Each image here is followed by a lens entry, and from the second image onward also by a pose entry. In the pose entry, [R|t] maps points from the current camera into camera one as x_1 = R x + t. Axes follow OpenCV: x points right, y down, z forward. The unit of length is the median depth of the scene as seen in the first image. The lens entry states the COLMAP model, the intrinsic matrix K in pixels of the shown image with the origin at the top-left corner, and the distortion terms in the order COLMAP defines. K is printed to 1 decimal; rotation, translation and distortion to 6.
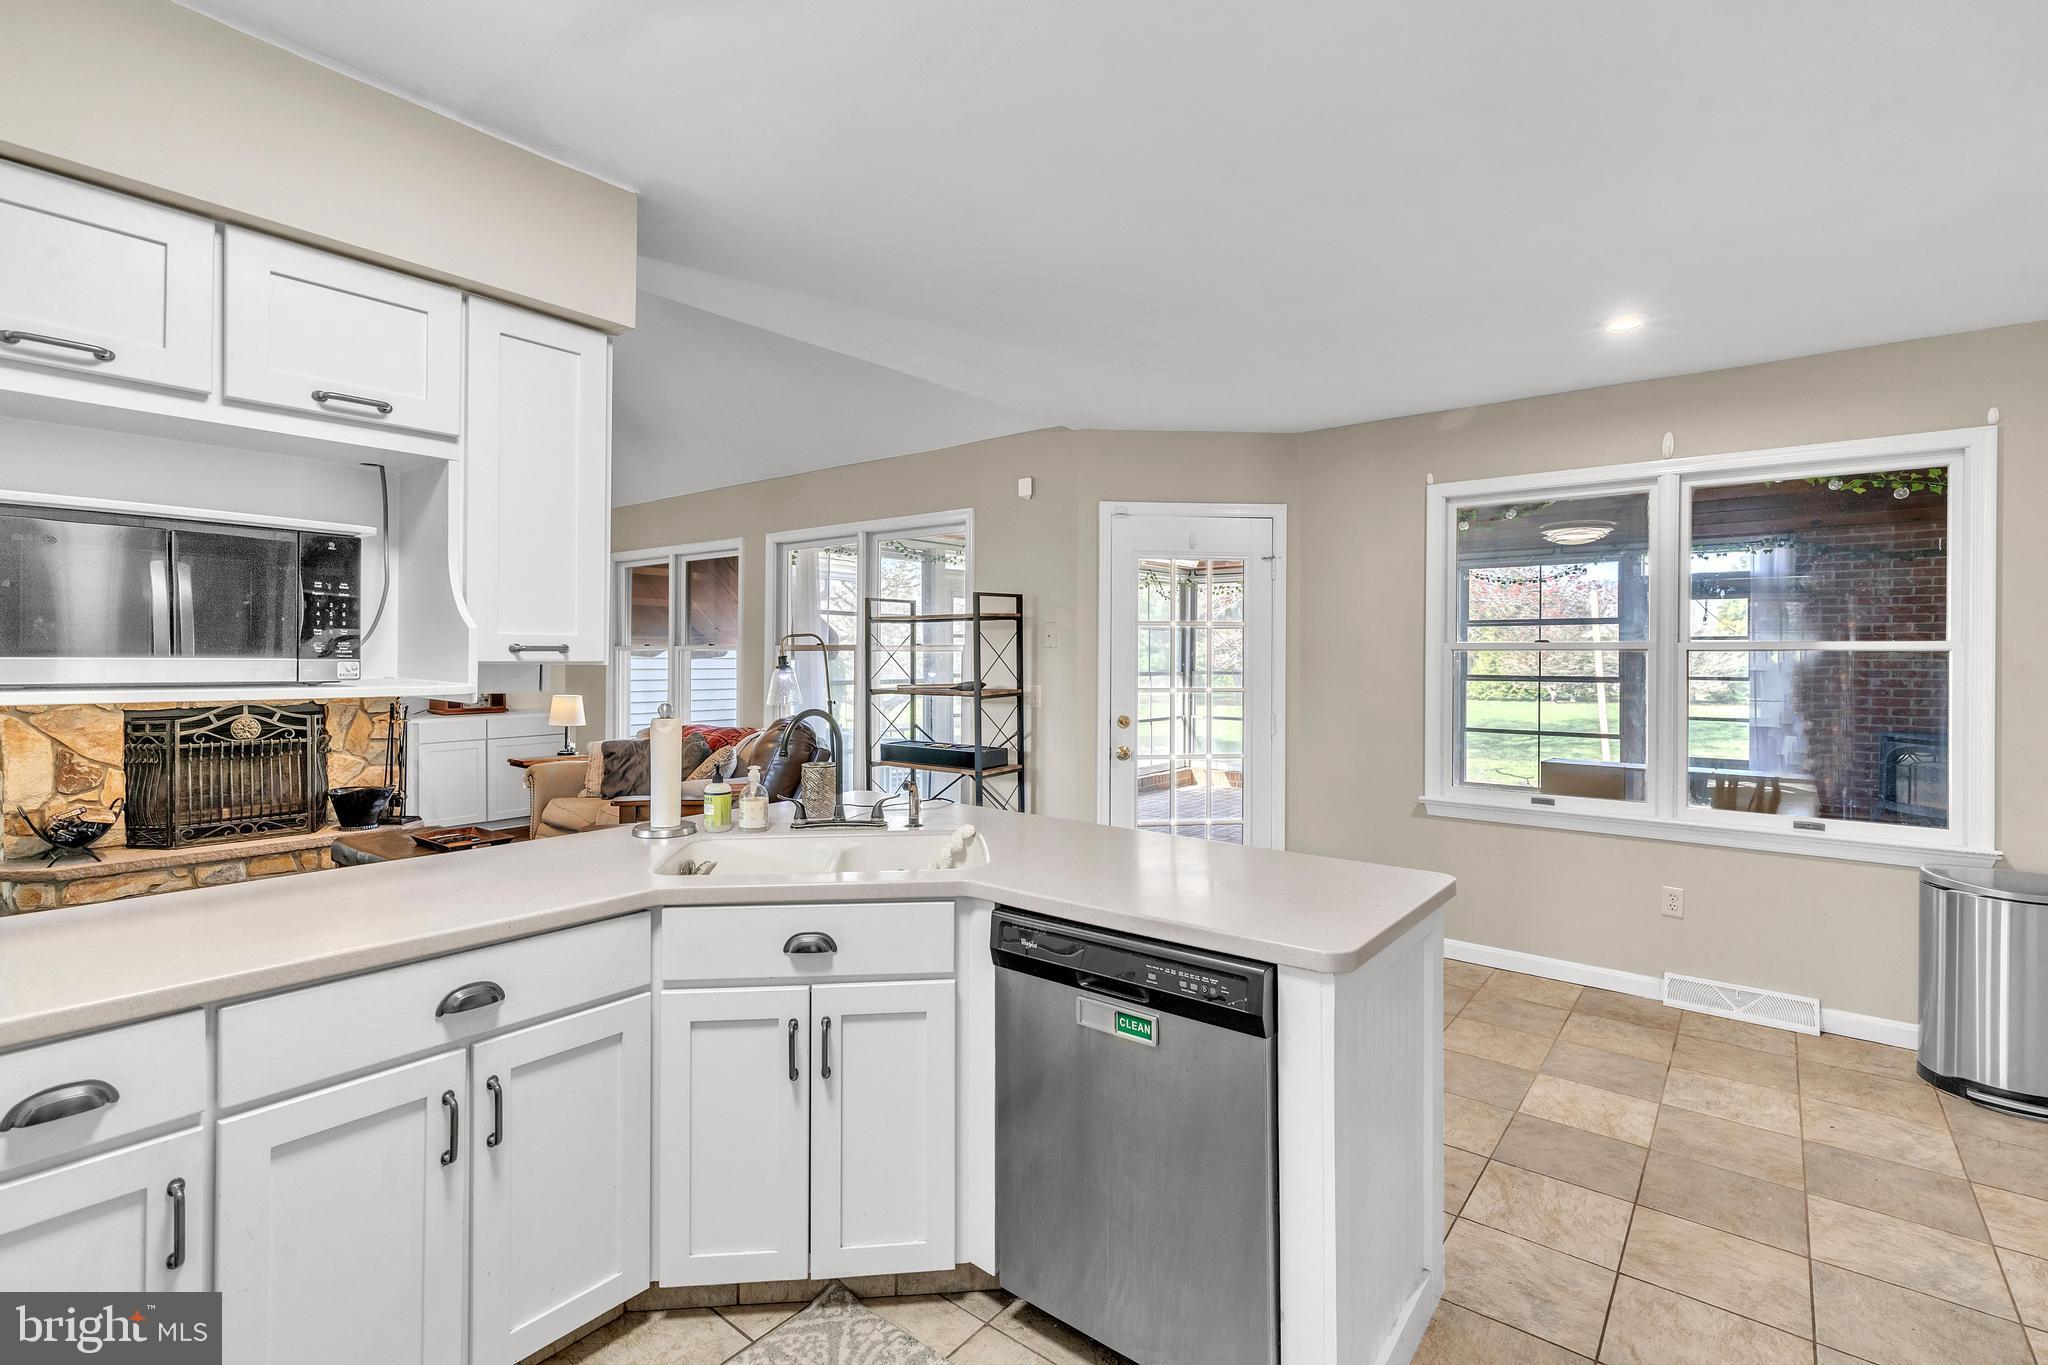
lens RADIAL K [[924.5, 0, 1024.7], [0, 924.5, 653.5], [0, 0, 1]] dist [0.000148, -0.000050]
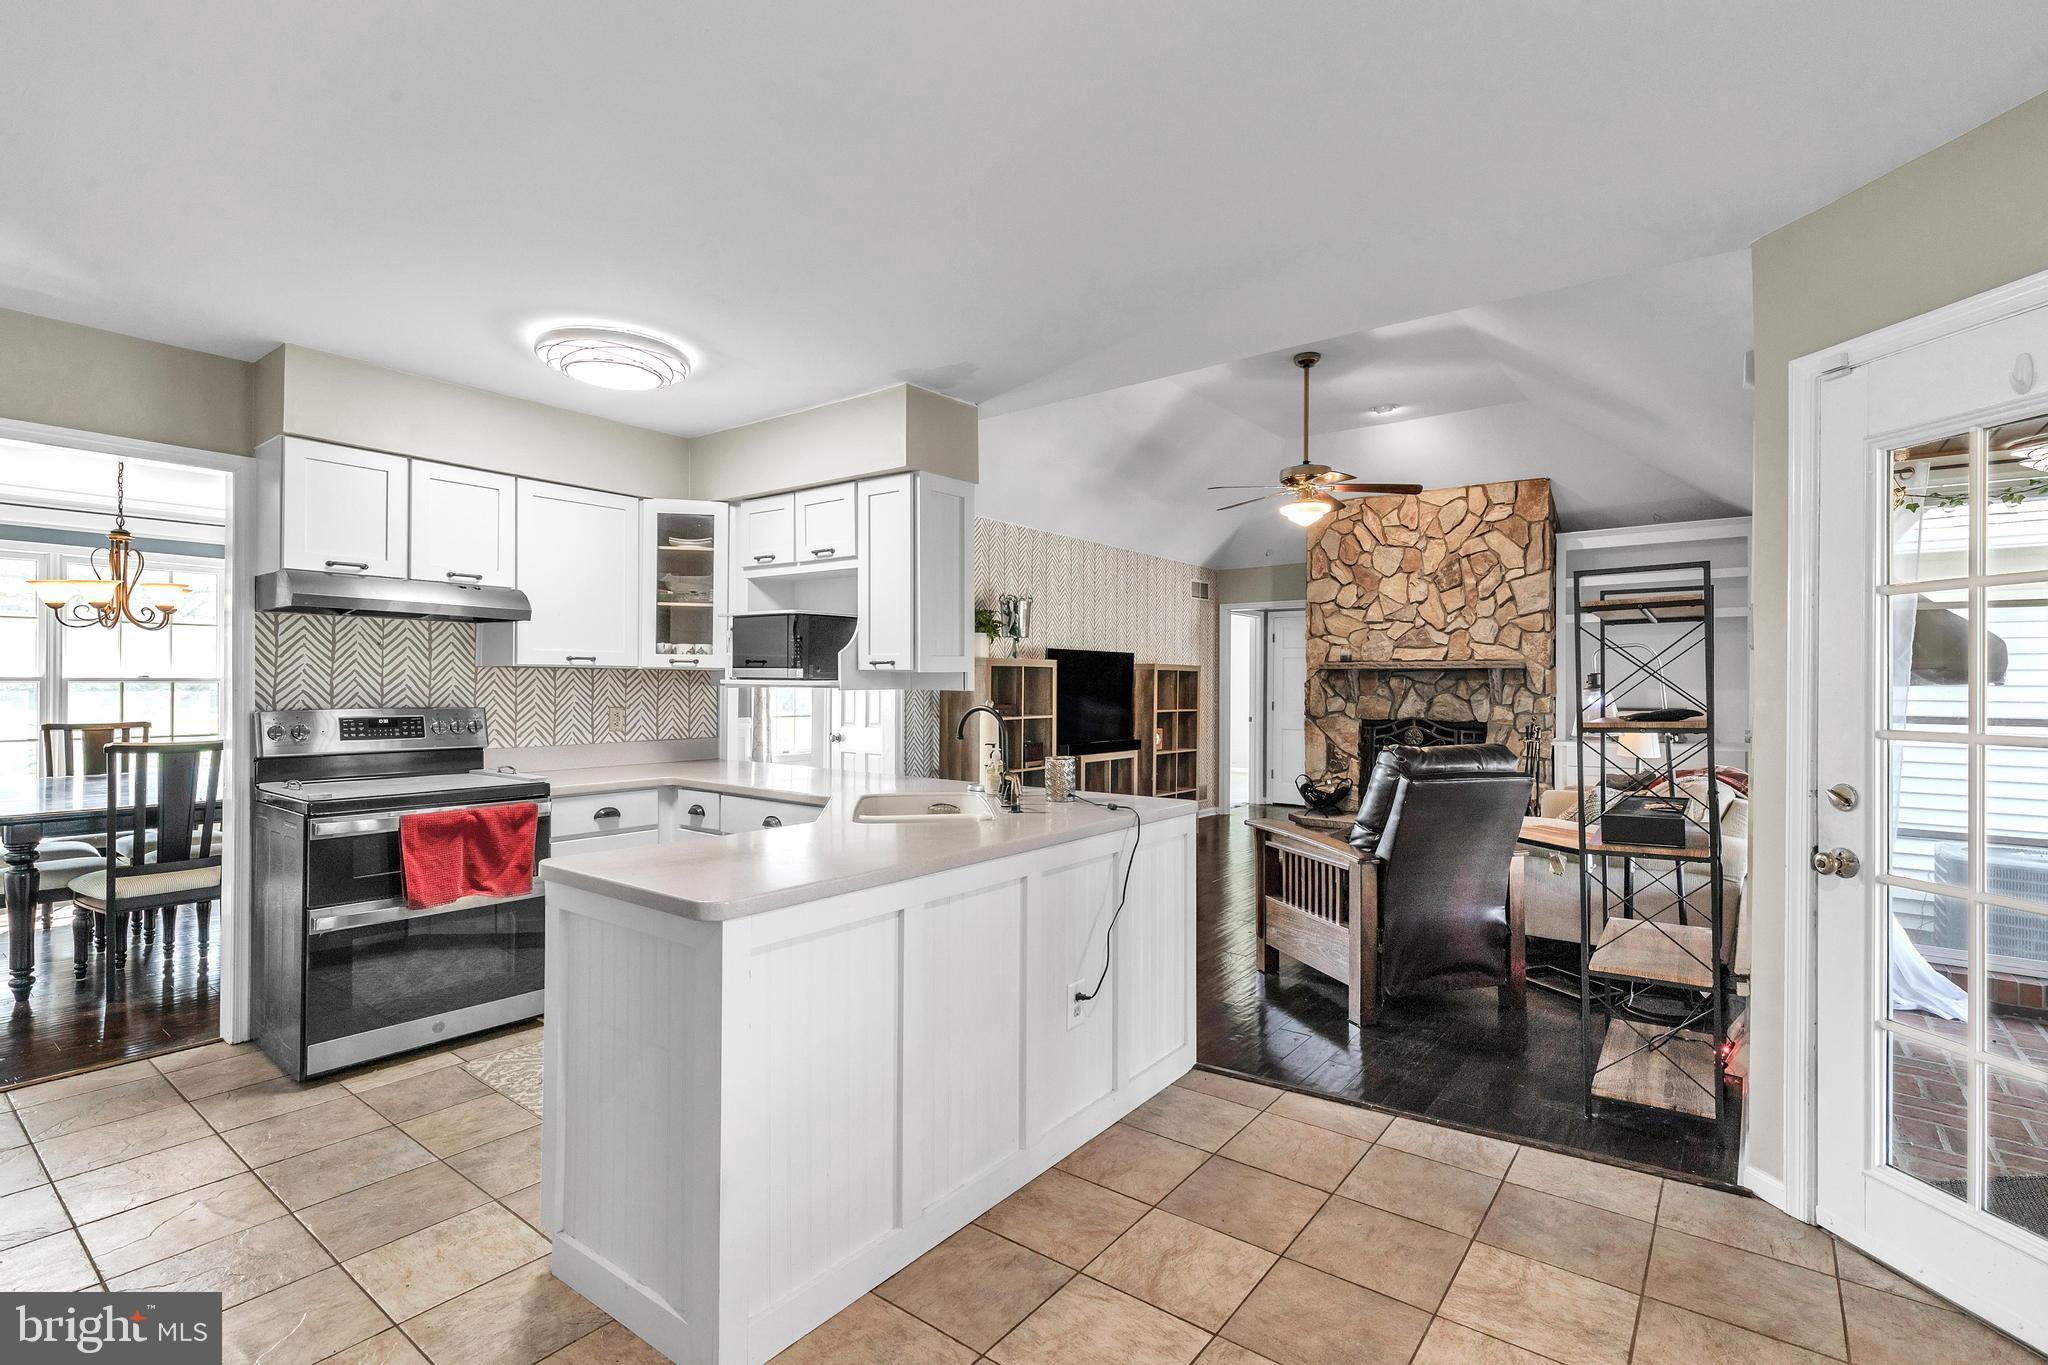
lens RADIAL K [[949.1, 0, 1024.0], [0, 949.1, 682.5], [0, 0, 1]] dist [0.000250, -0.000104]
pose [[0.015256, -0.004383, -0.999874, 0.596965], [-0.004699, 0.999979, -0.004456, 0.018044], [0.999873, 0.004766, 0.015235, 0.563591]]
